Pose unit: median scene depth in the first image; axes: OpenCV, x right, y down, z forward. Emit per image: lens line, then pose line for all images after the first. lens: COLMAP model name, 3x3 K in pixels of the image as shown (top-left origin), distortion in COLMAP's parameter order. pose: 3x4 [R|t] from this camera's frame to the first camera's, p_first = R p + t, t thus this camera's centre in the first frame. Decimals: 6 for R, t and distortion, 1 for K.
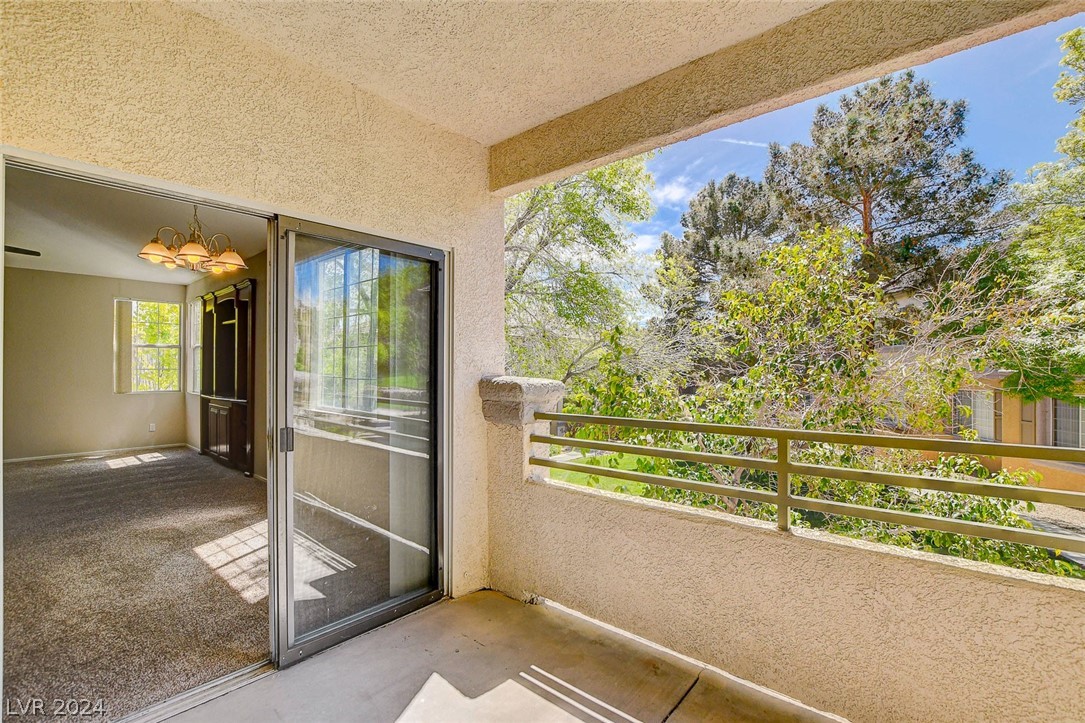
lens RADIAL K [[479.9, 0, 543.1], [0, 479.9, 364.9], [0, 0, 1]] dist [-0.041004, 0.007730]
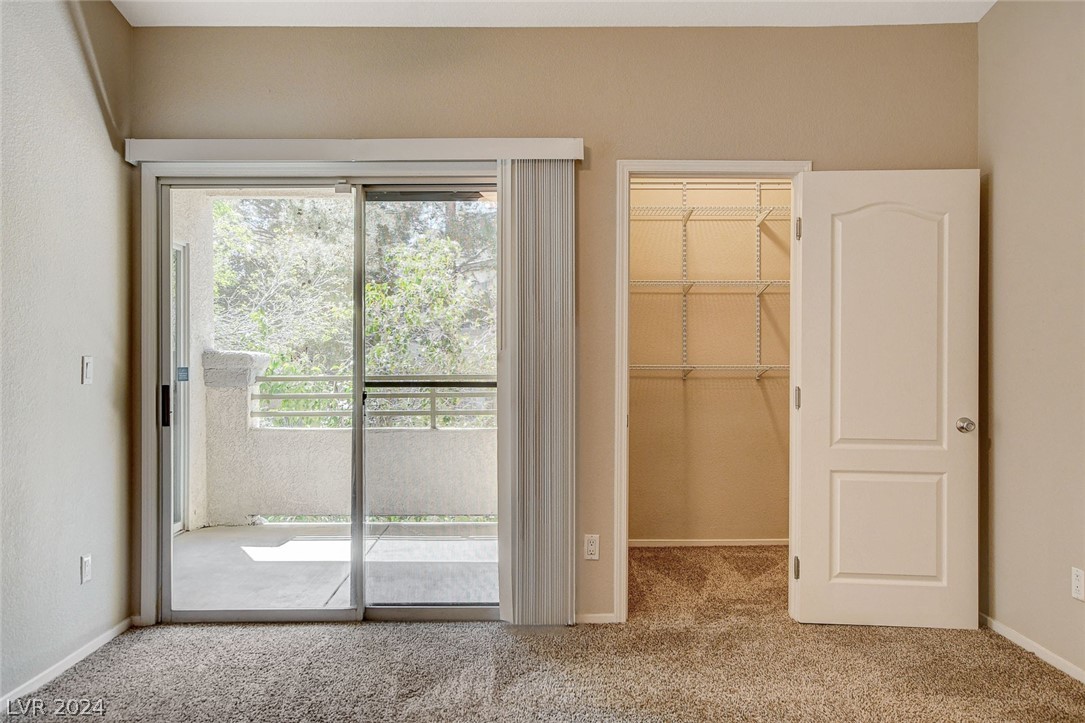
lens RADIAL K [[837.5, 0, 542.5], [0, 837.5, 361.5], [0, 0, 1]] dist [-0.001162, -0.000430]
pose [[0.746406, -0.004675, 0.665475, -0.922196], [-0.001440, 0.999962, 0.008641, 0.036054], [-0.665490, -0.007408, 0.746370, -1.181057]]
